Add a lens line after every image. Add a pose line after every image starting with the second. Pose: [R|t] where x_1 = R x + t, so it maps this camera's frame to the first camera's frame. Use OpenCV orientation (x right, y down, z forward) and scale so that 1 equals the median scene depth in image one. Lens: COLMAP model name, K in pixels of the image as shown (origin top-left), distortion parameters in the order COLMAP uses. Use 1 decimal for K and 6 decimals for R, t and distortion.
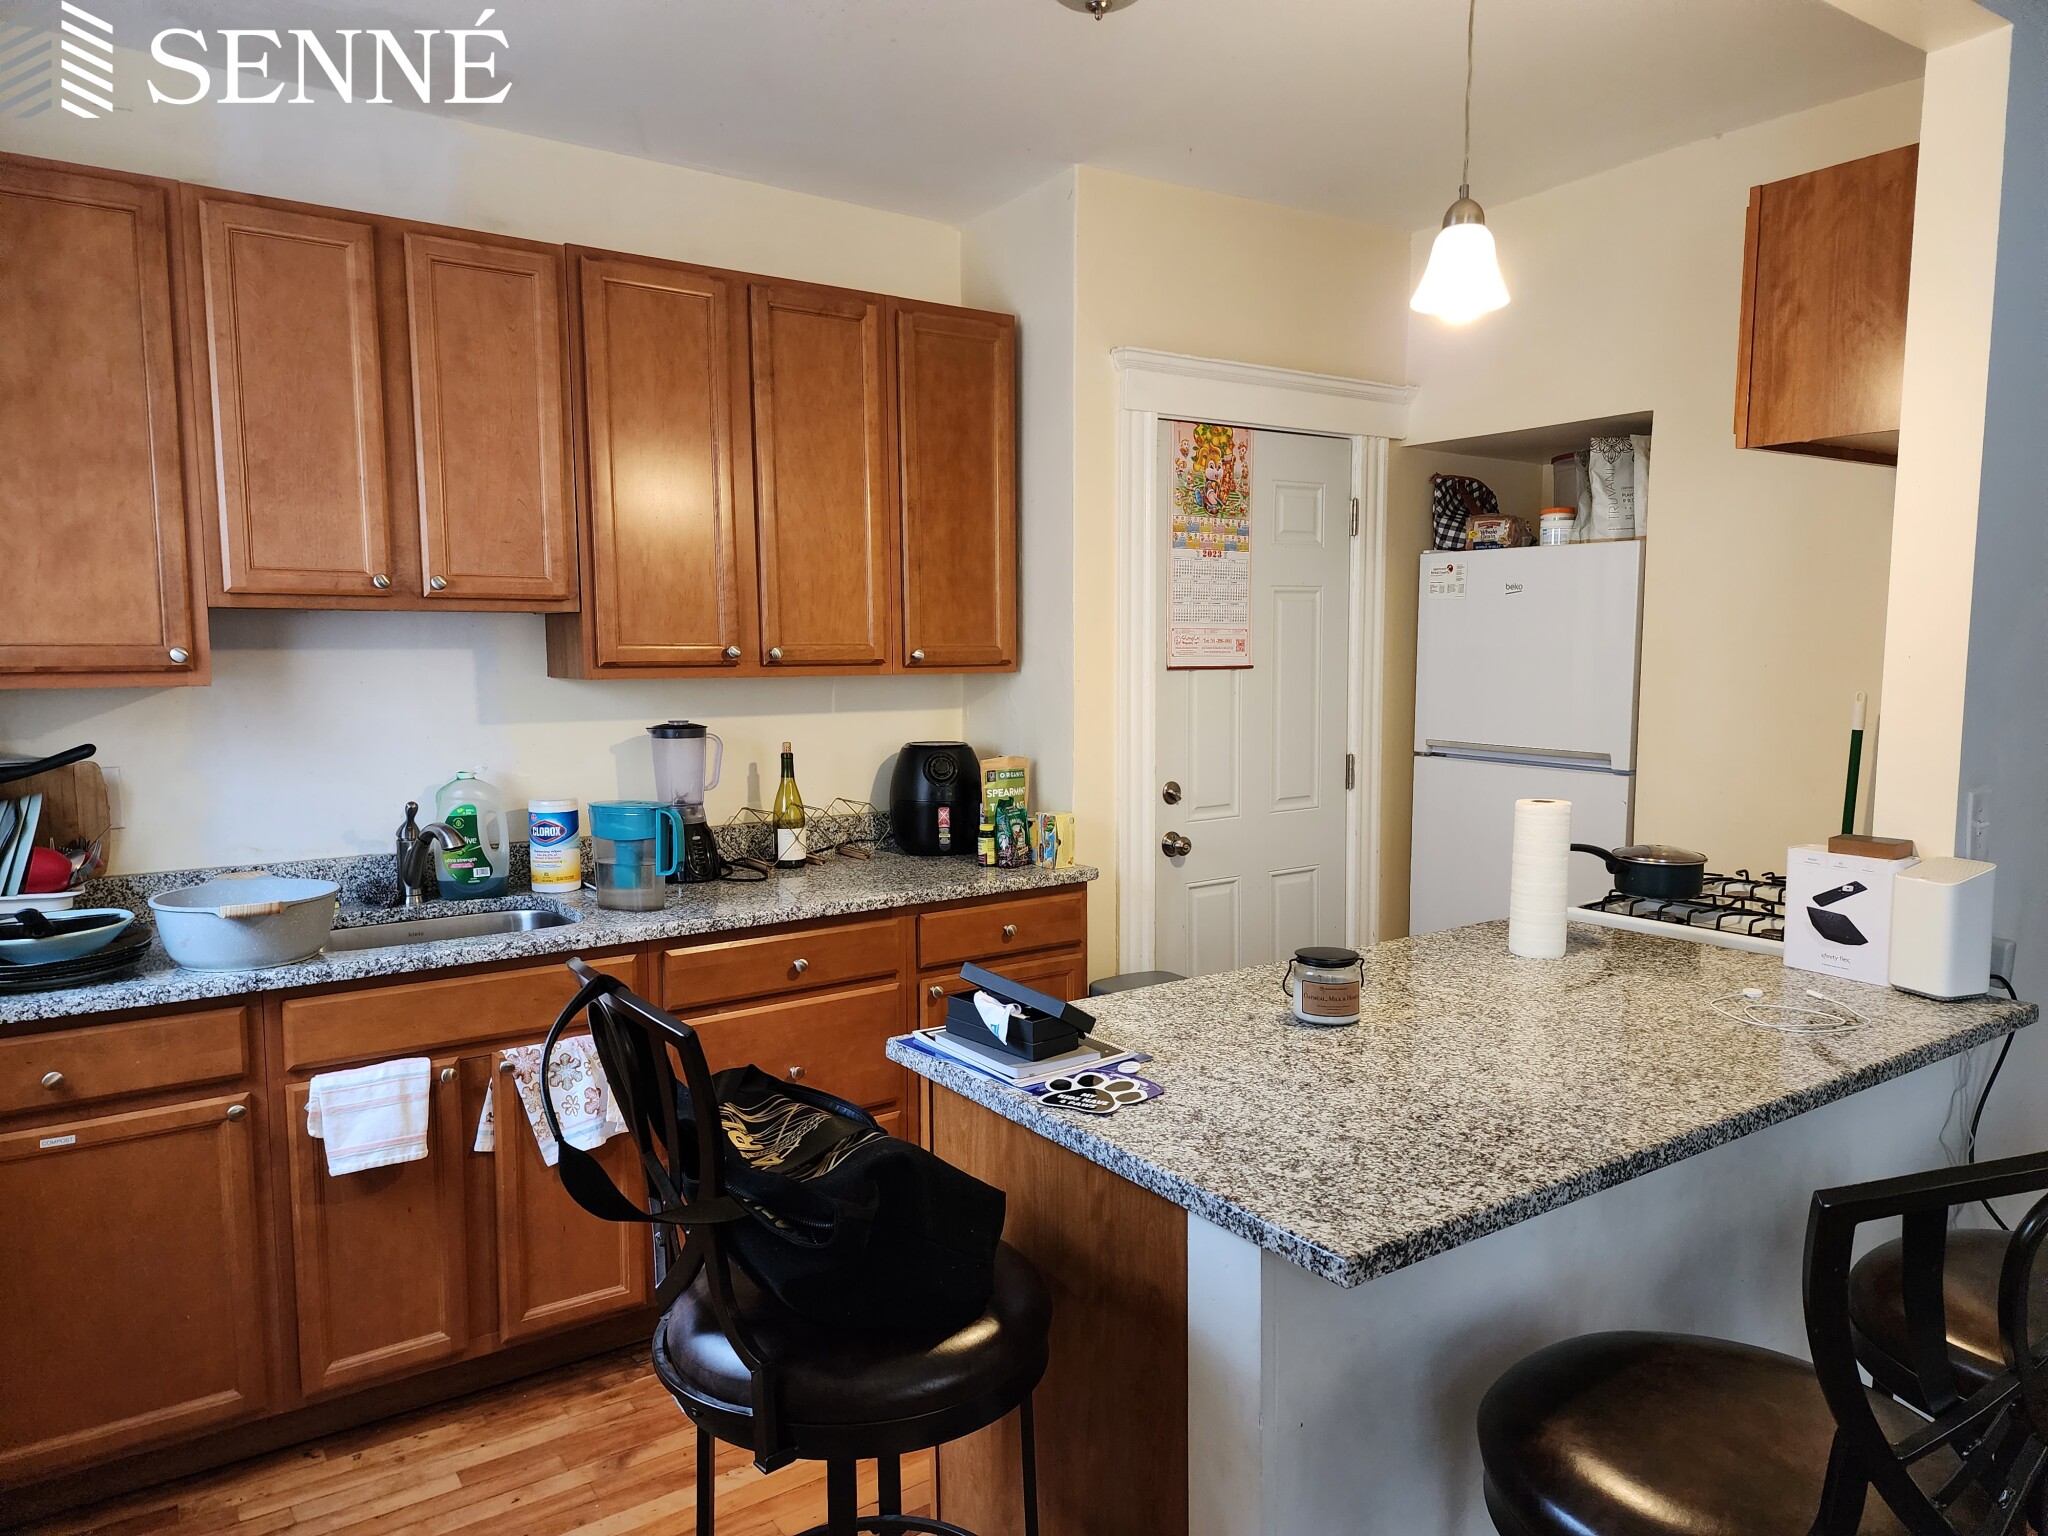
lens RADIAL K [[1366.9, 0, 1003.6], [0, 1366.9, 777.5], [0, 0, 1]] dist [0.081317, -0.072332]
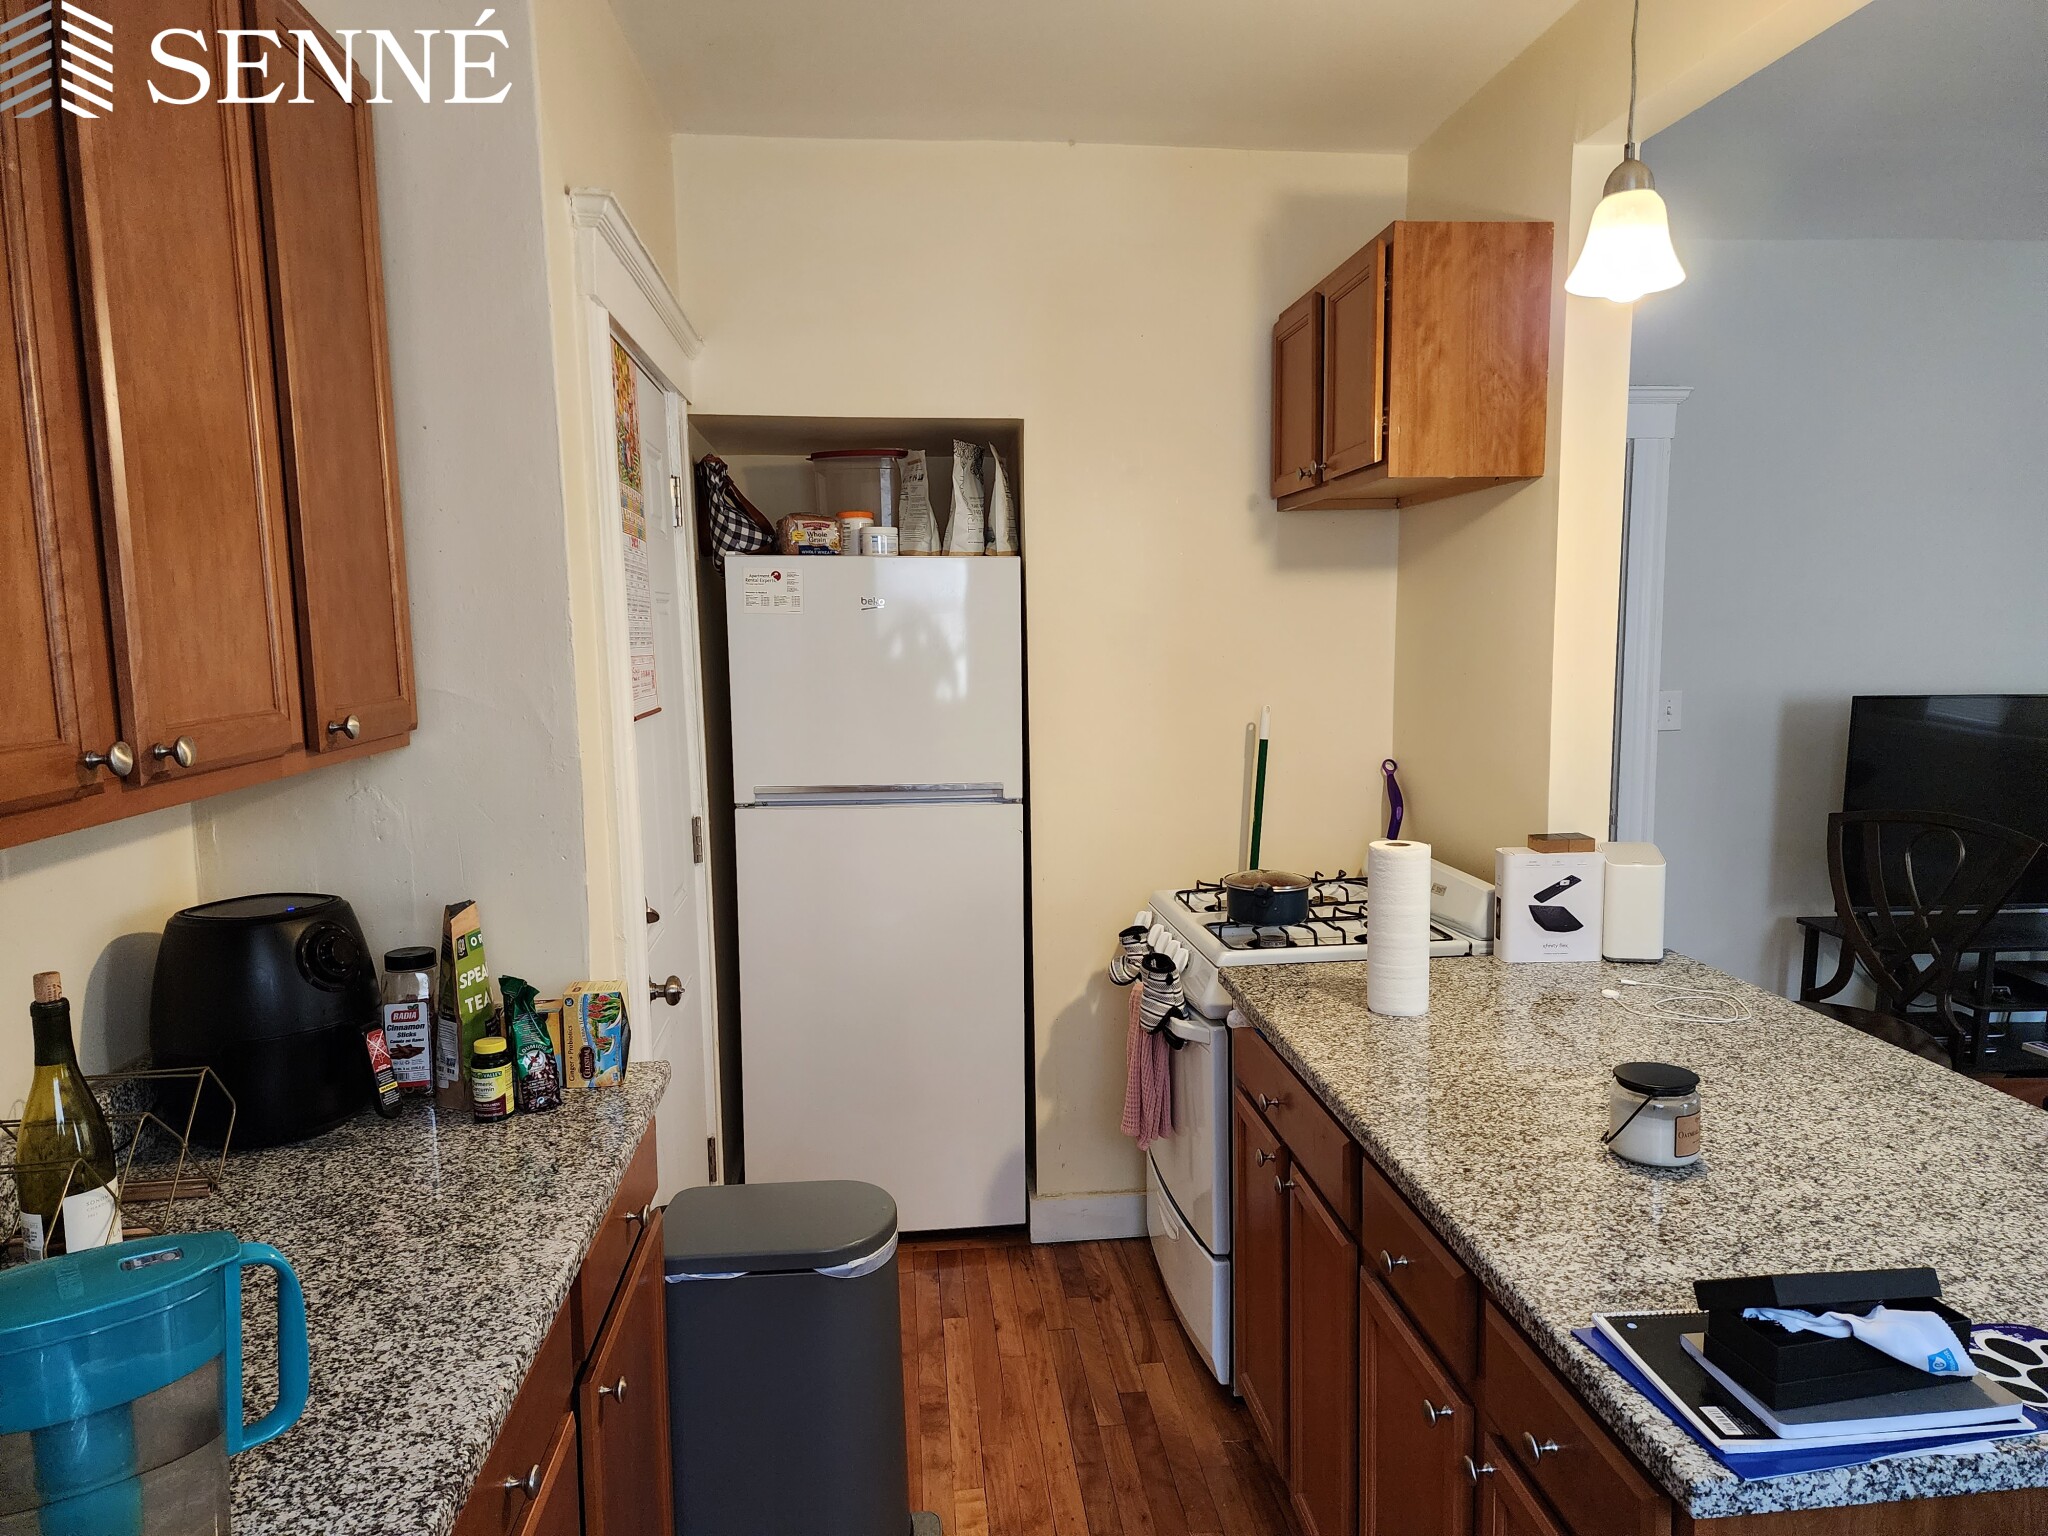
lens RADIAL K [[1366.9, 0, 1030.4], [0, 1366.9, 775.1], [0, 0, 1]] dist [0.081317, -0.072332]
pose [[0.461771, -0.101391, 0.881185, -0.470137], [0.102374, 0.992899, 0.060597, -0.097946], [-0.881072, 0.062229, 0.468871, 0.706787]]
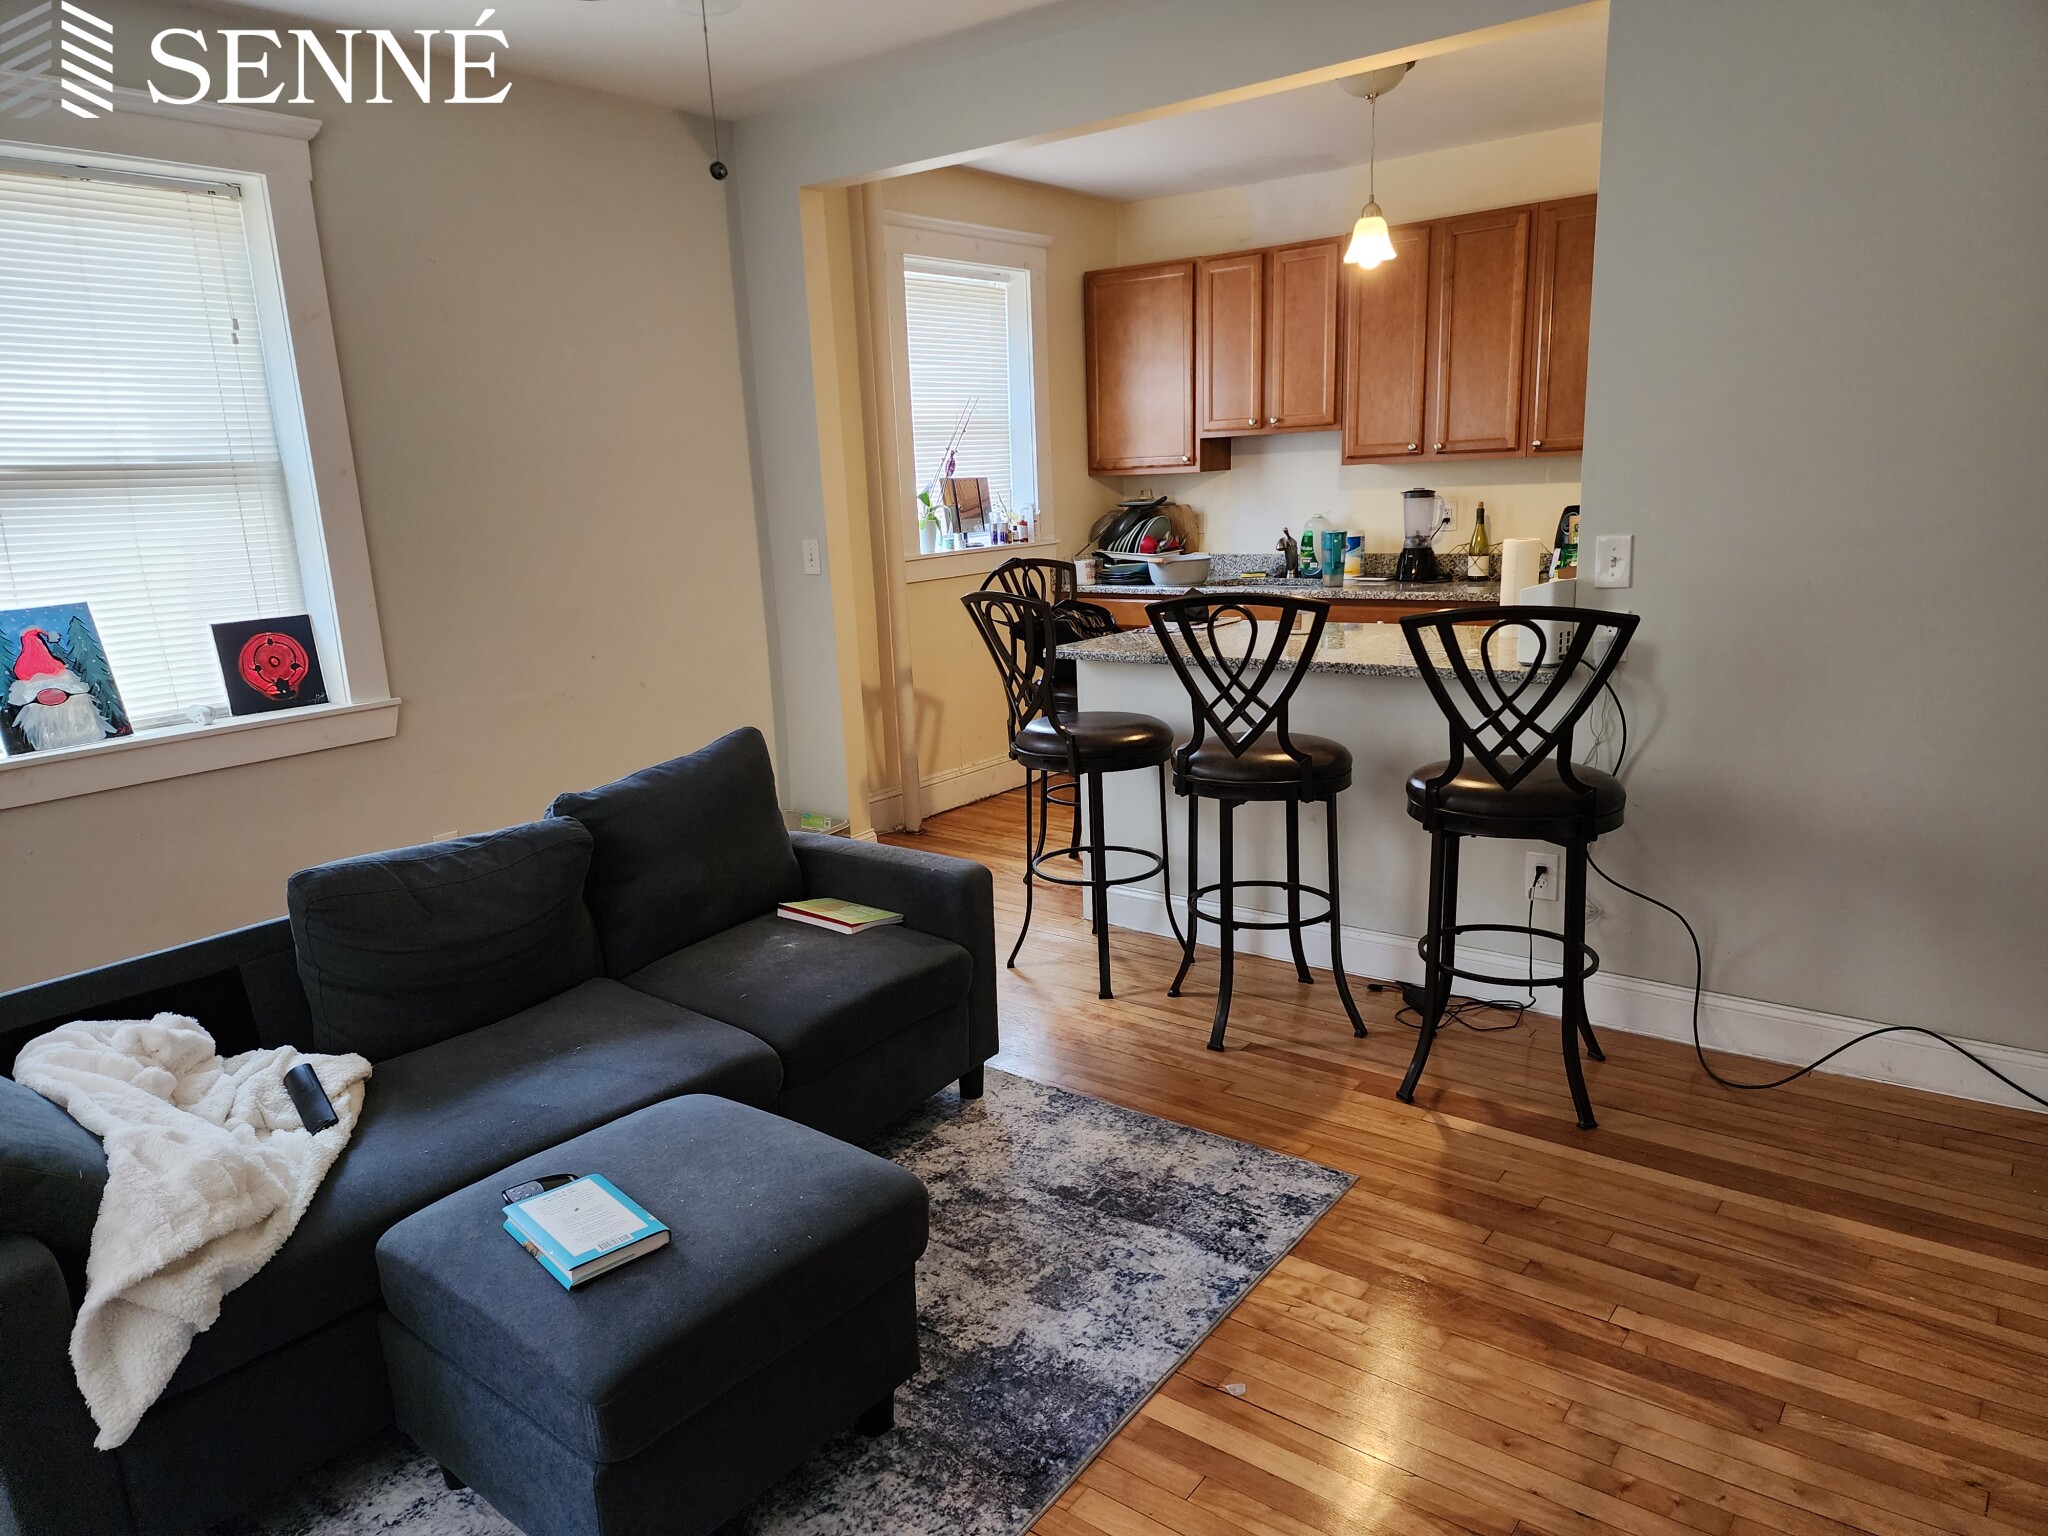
lens RADIAL K [[1366.9, 0, 1011.3], [0, 1366.9, 767.4], [0, 0, 1]] dist [0.081317, -0.072332]
pose [[0.316229, 0.188059, -0.929856, 1.425162], [-0.053891, 0.982134, 0.180304, 0.021270], [0.947151, -0.006906, 0.320714, -0.061431]]
